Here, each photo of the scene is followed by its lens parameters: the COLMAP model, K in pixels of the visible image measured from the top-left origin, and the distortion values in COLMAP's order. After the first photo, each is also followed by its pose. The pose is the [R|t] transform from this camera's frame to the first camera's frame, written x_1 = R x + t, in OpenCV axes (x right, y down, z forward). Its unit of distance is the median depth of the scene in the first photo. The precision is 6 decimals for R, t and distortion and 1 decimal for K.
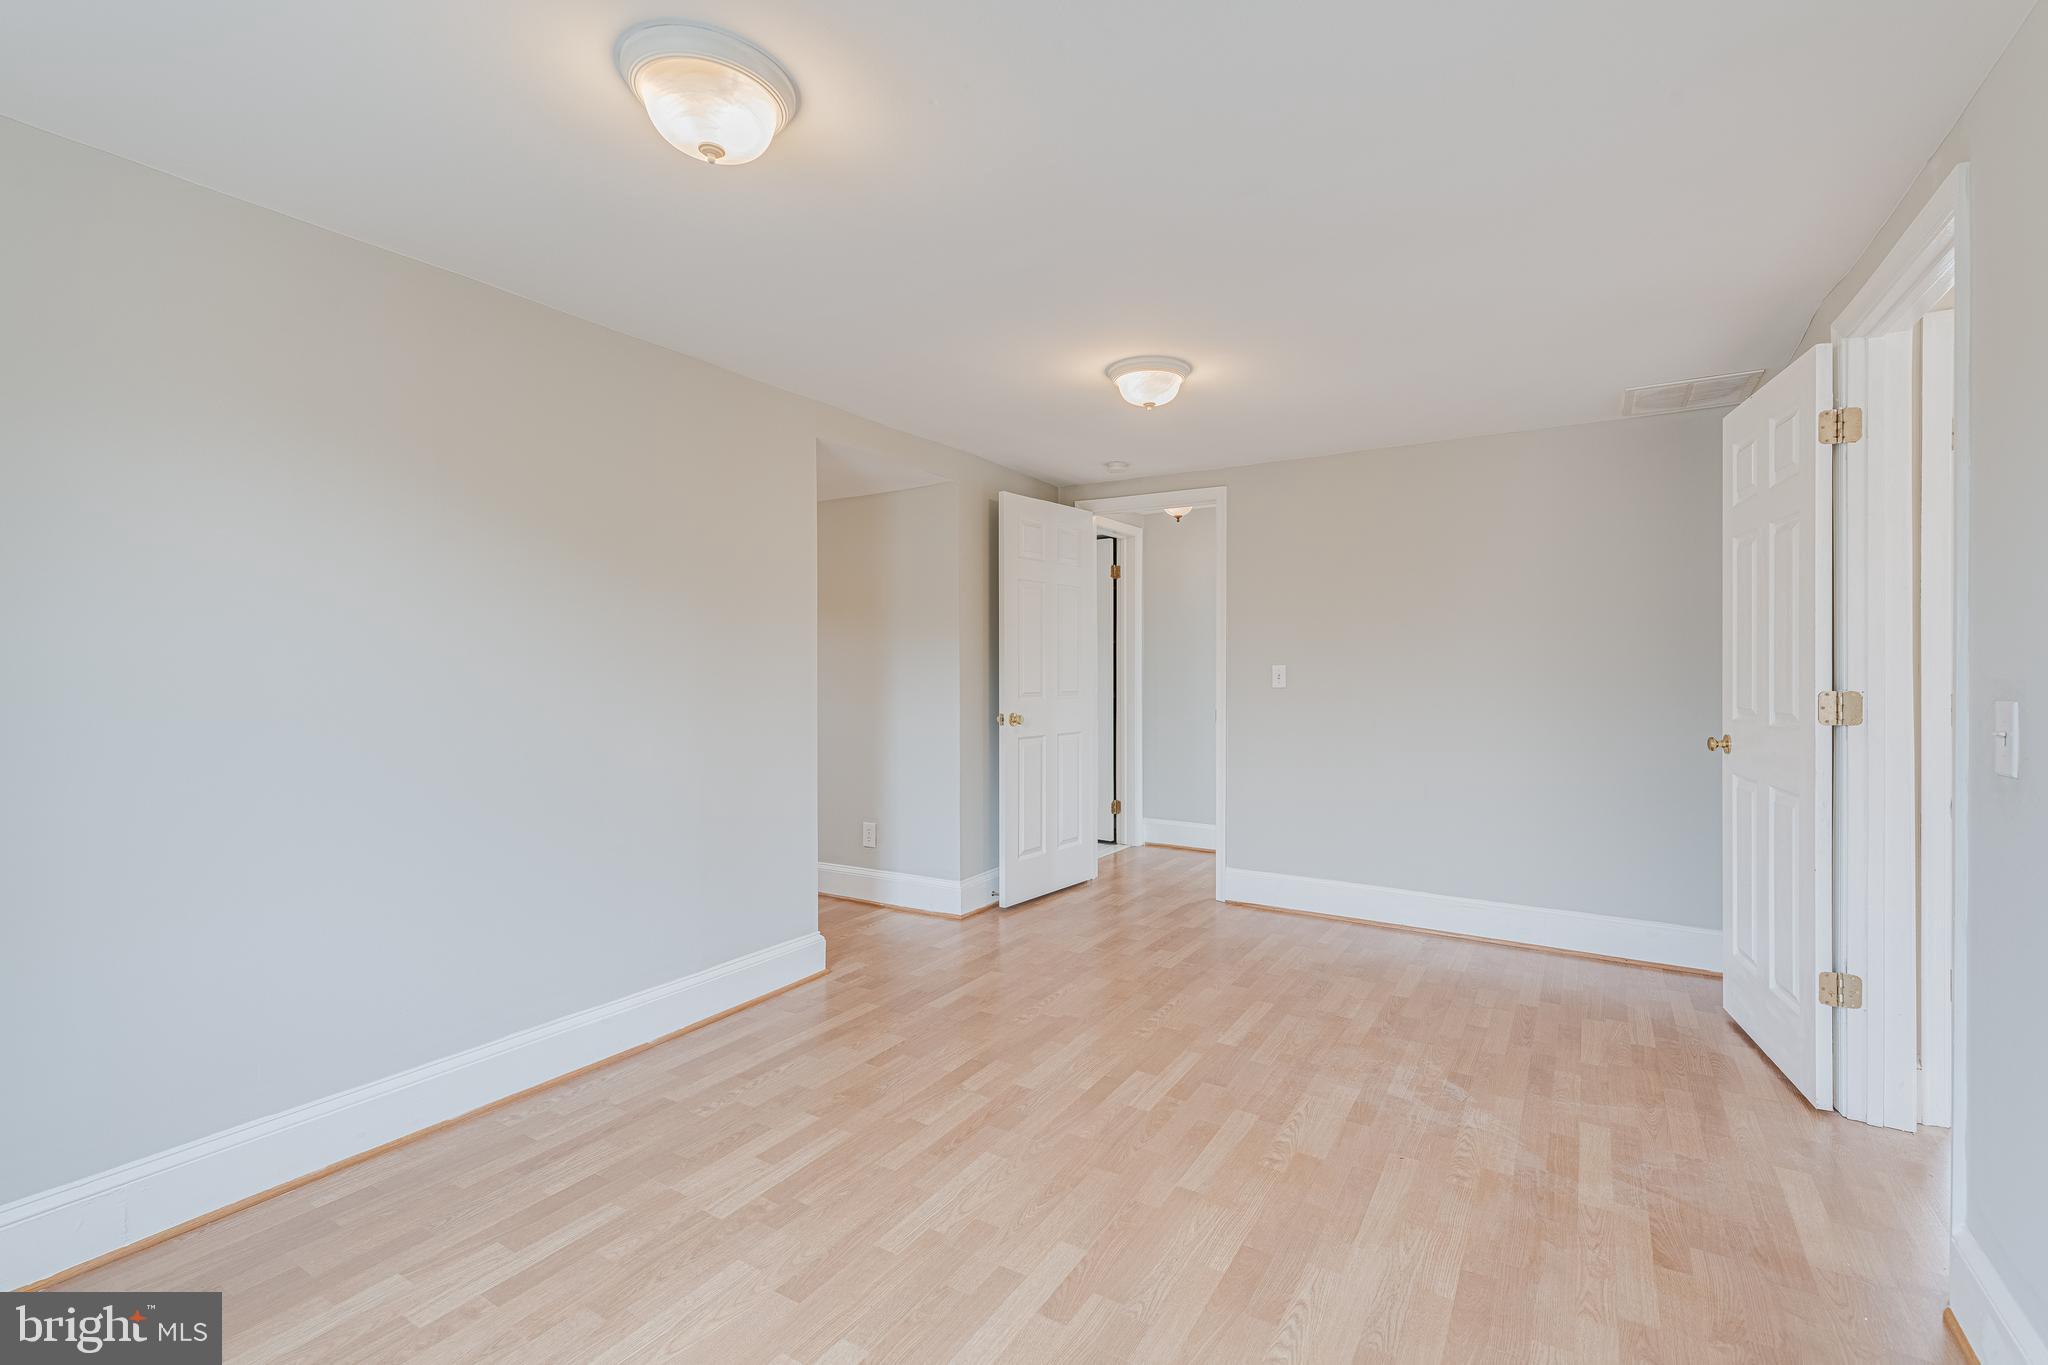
lens RADIAL K [[896.1, 0, 1019.3], [0, 896.1, 665.0], [0, 0, 1]] dist [0.000246, 0.000030]
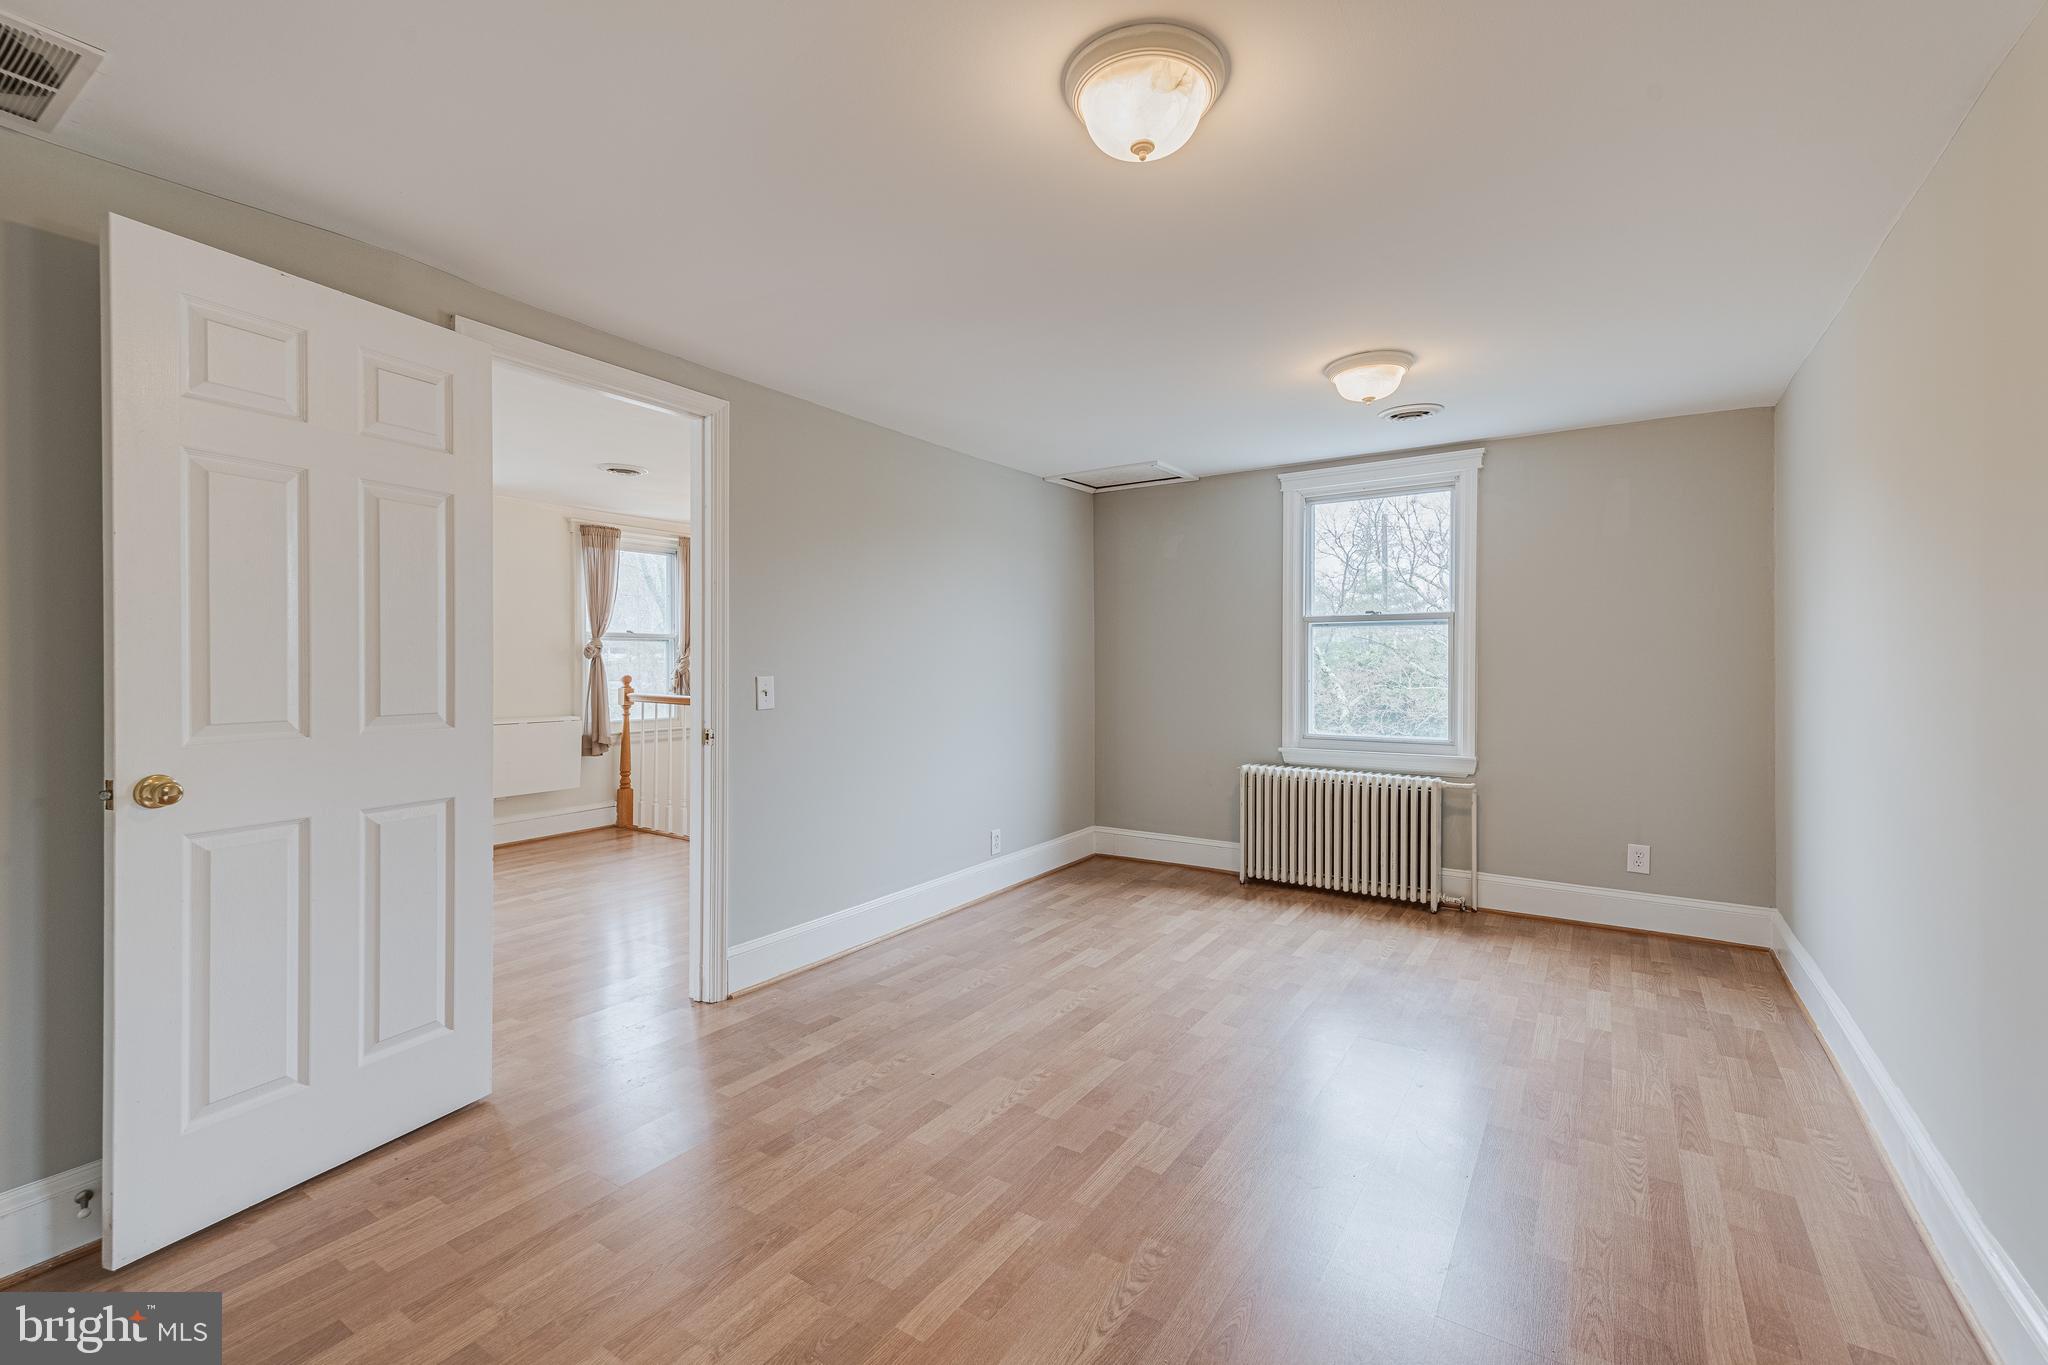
lens RADIAL K [[896.1, 0, 1019.3], [0, 896.1, 665.0], [0, 0, 1]] dist [0.000246, 0.000030]
pose [[-0.999993, 0.003737, 0.000360, 0.284060], [0.003737, 0.999991, 0.002085, 0.008035], [-0.000353, 0.002086, -0.999998, 1.998374]]
